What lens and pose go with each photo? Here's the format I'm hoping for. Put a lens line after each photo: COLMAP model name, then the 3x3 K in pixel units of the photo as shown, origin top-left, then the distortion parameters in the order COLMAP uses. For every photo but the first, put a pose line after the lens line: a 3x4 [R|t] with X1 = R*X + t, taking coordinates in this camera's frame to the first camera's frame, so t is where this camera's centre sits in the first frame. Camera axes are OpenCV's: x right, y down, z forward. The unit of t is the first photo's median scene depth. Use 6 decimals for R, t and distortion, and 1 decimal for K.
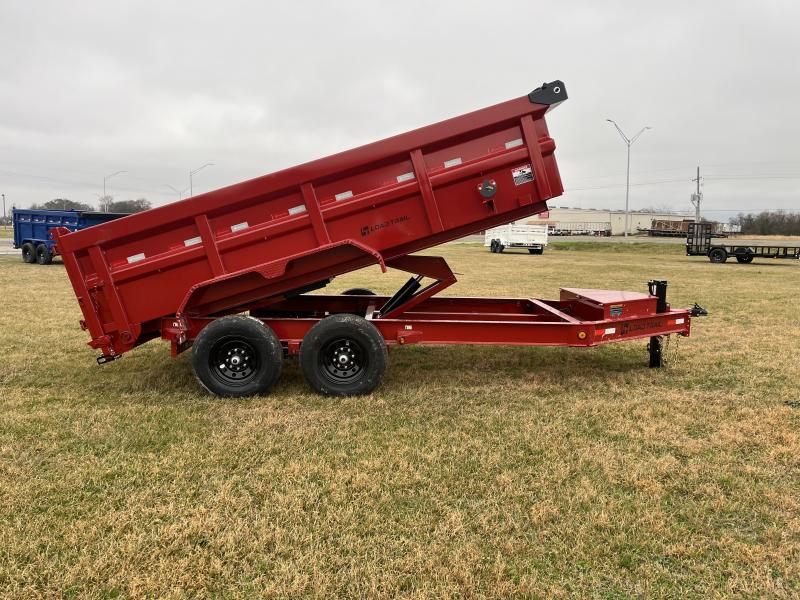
lens RADIAL K [[605.0, 0, 404.1], [0, 605.0, 300.3], [0, 0, 1]] dist [0.082660, -0.106954]
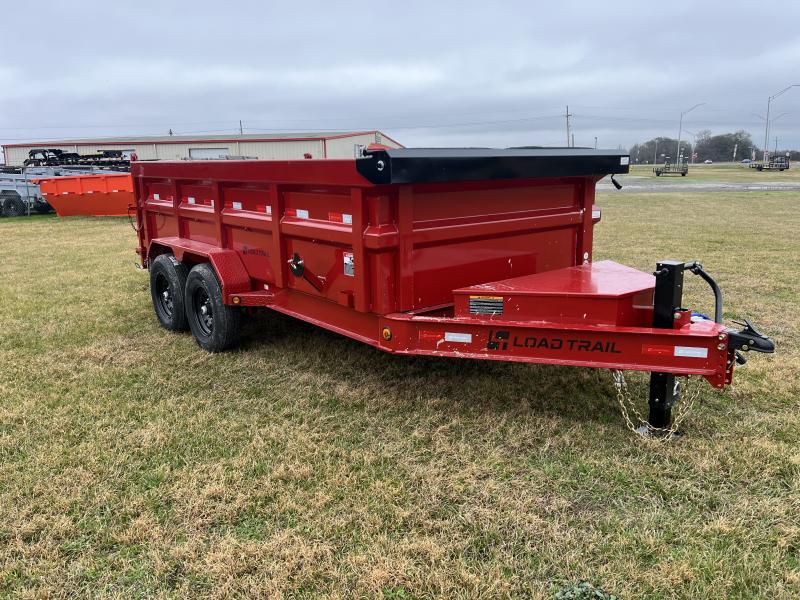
lens RADIAL K [[605.0, 0, 404.0], [0, 605.0, 294.1], [0, 0, 1]] dist [0.082660, -0.106954]
pose [[0.618322, 0.138068, -0.773702, 0.839912], [-0.067000, 0.990124, 0.123144, -0.067996], [0.783064, -0.024305, 0.621467, 0.652872]]
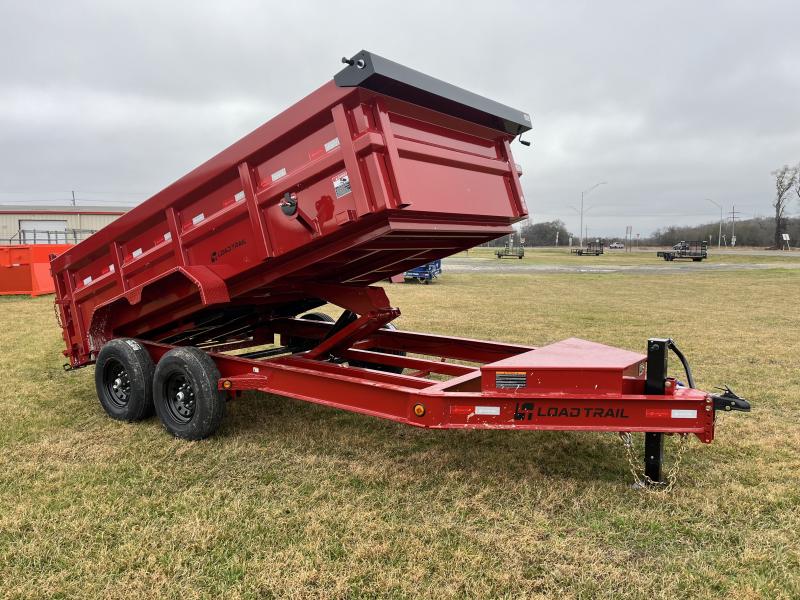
lens RADIAL K [[605.0, 0, 406.0], [0, 605.0, 298.4], [0, 0, 1]] dist [0.082660, -0.106954]
pose [[0.793650, 0.044825, -0.606721, 0.729968], [-0.065076, 0.997815, -0.011407, -0.063021], [0.604884, 0.048536, 0.794833, 0.466201]]
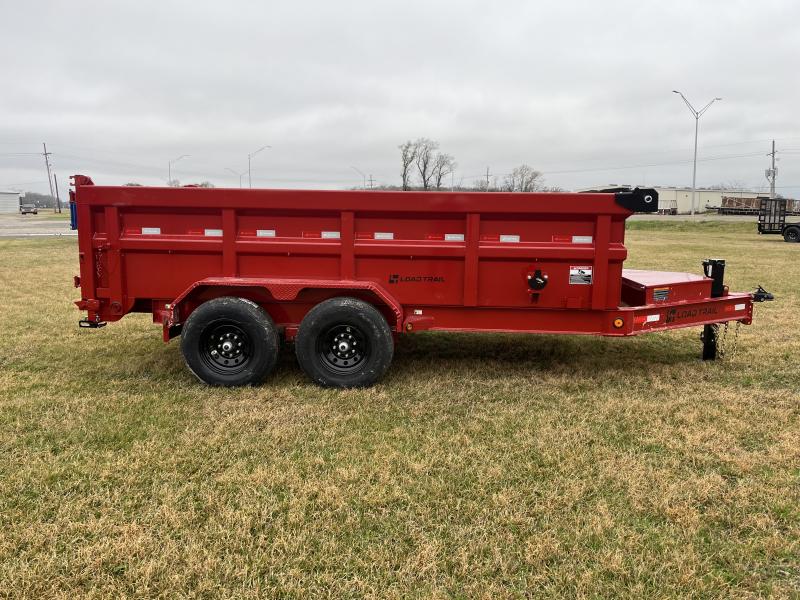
lens RADIAL K [[605.0, 0, 403.5], [0, 605.0, 292.6], [0, 0, 1]] dist [0.082660, -0.106954]
pose [[0.995597, 0.005537, -0.093576, 0.072864], [-0.003816, 0.999821, 0.018551, -0.000512], [0.093662, -0.018112, 0.995439, 0.115540]]
